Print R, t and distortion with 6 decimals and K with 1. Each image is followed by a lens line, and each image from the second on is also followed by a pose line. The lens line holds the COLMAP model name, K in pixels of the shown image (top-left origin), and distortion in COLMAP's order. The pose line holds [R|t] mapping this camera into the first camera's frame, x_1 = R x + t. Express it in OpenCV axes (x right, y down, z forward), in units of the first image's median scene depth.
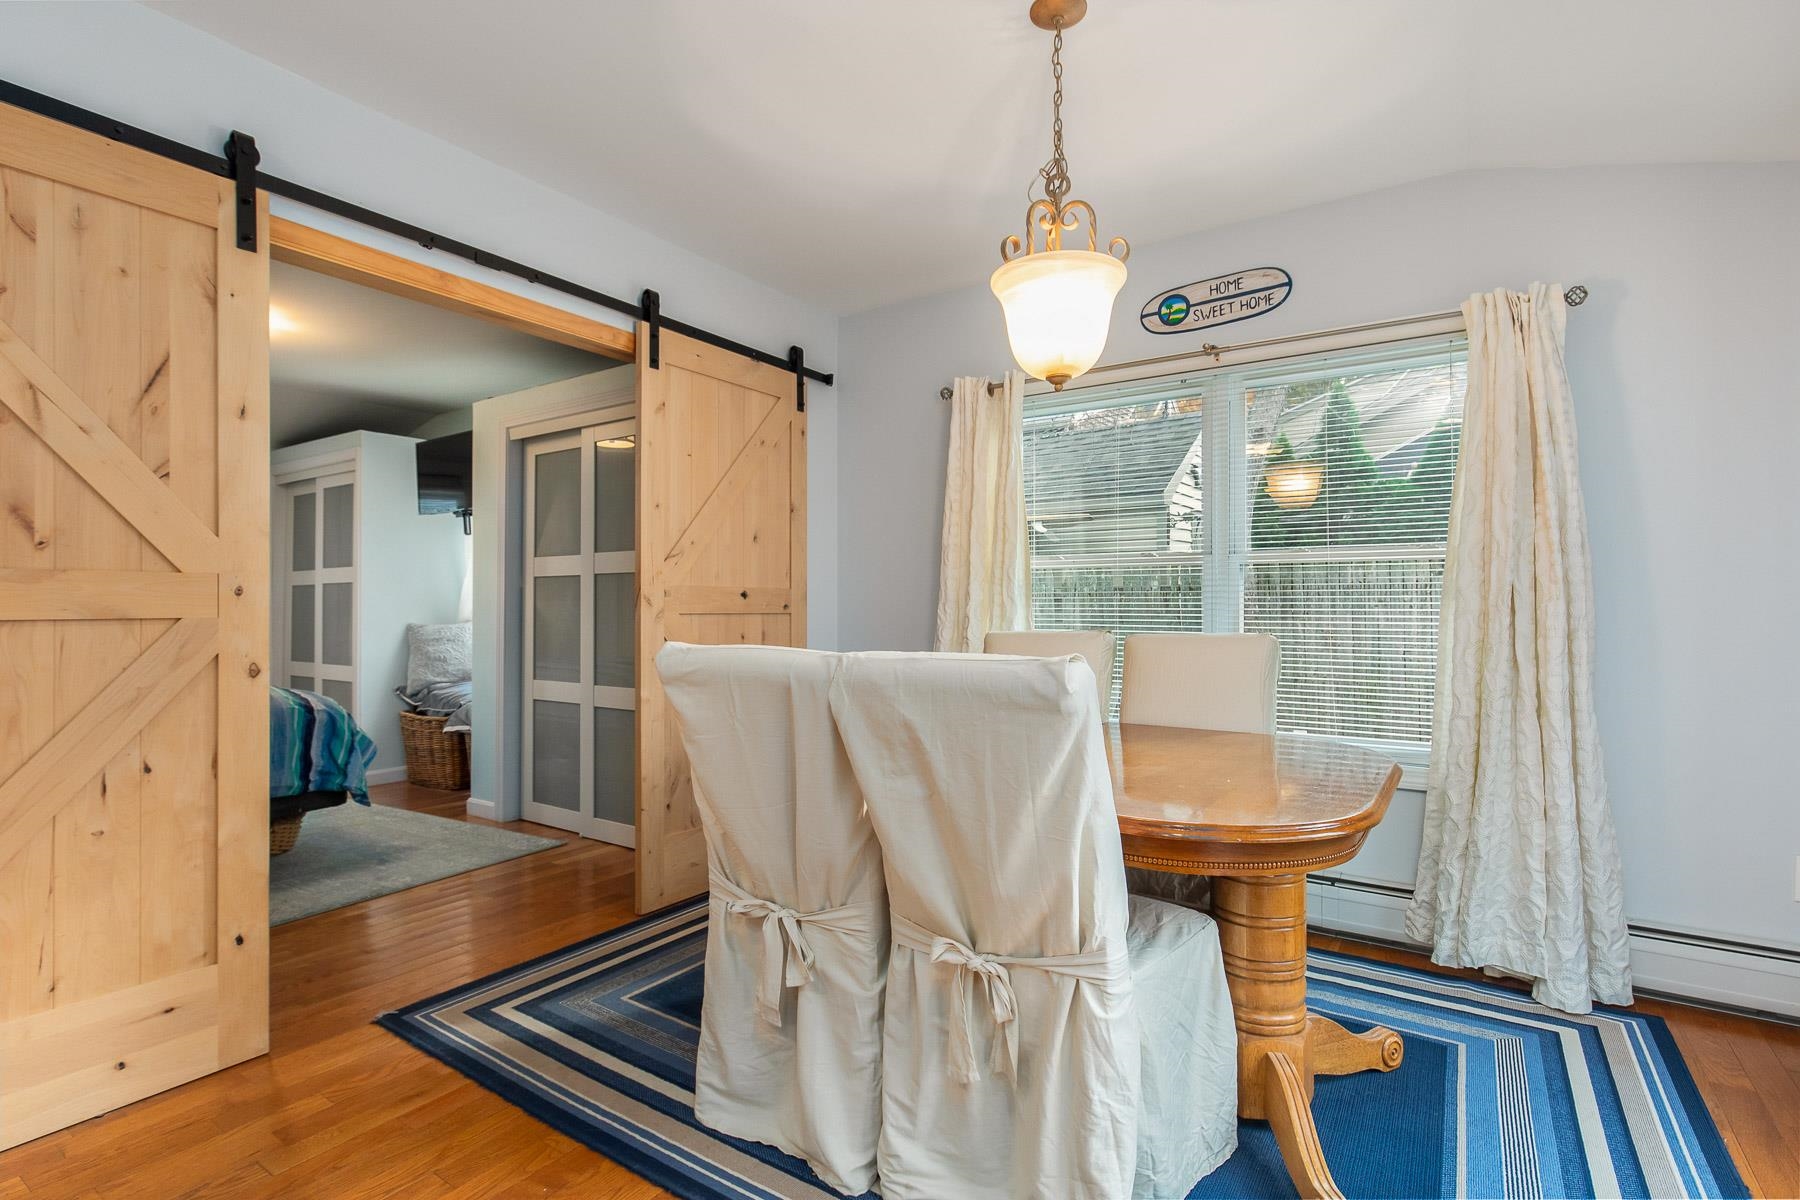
lens RADIAL K [[866.6, 0, 855.8], [0, 866.6, 614.4], [0, 0, 1]] dist [-0.003853, -0.000460]
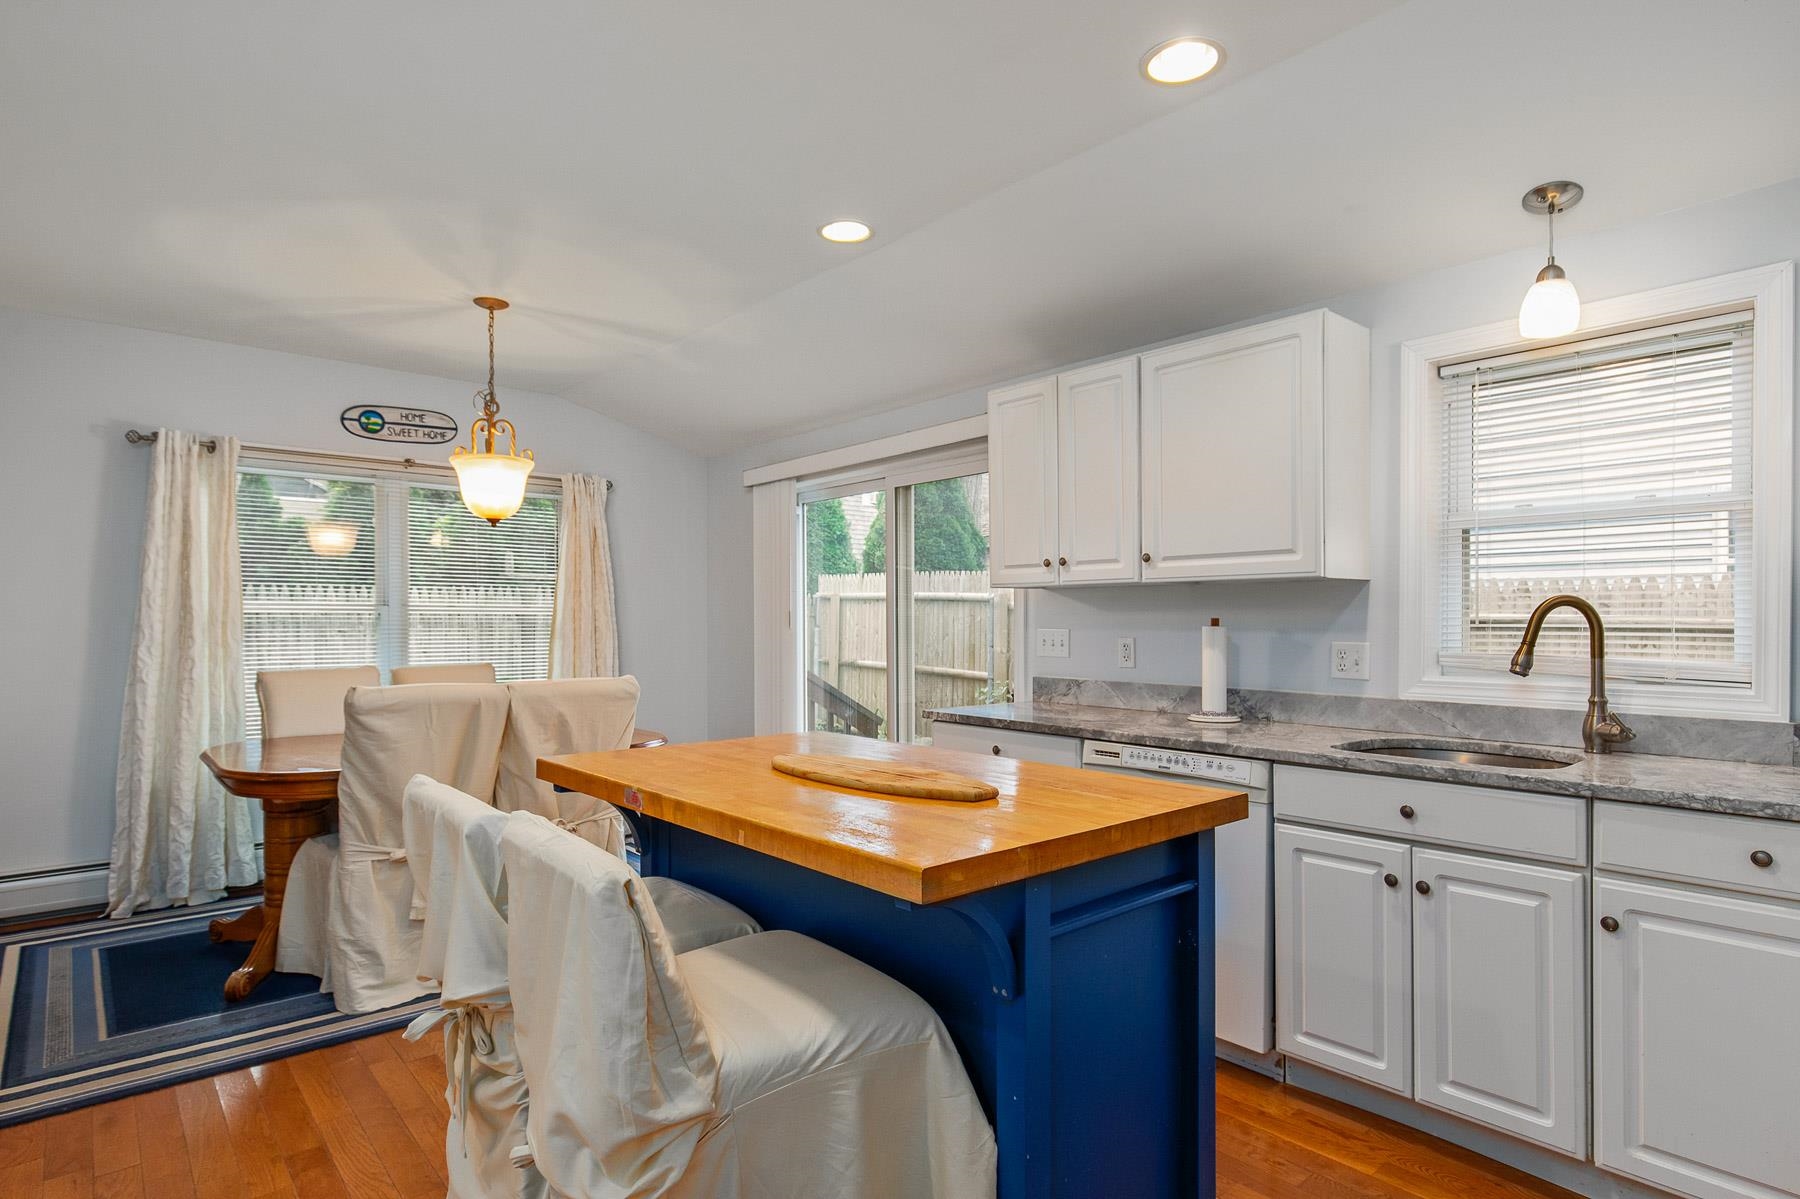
lens RADIAL K [[966.7, 0, 899.8], [0, 966.7, 625.2], [0, 0, 1]] dist [-0.000281, -0.000204]
pose [[0.266006, -0.008926, 0.963930, -0.879566], [0.007650, 0.999945, 0.007149, -0.044062], [-0.963941, 0.005472, 0.266060, -0.183559]]
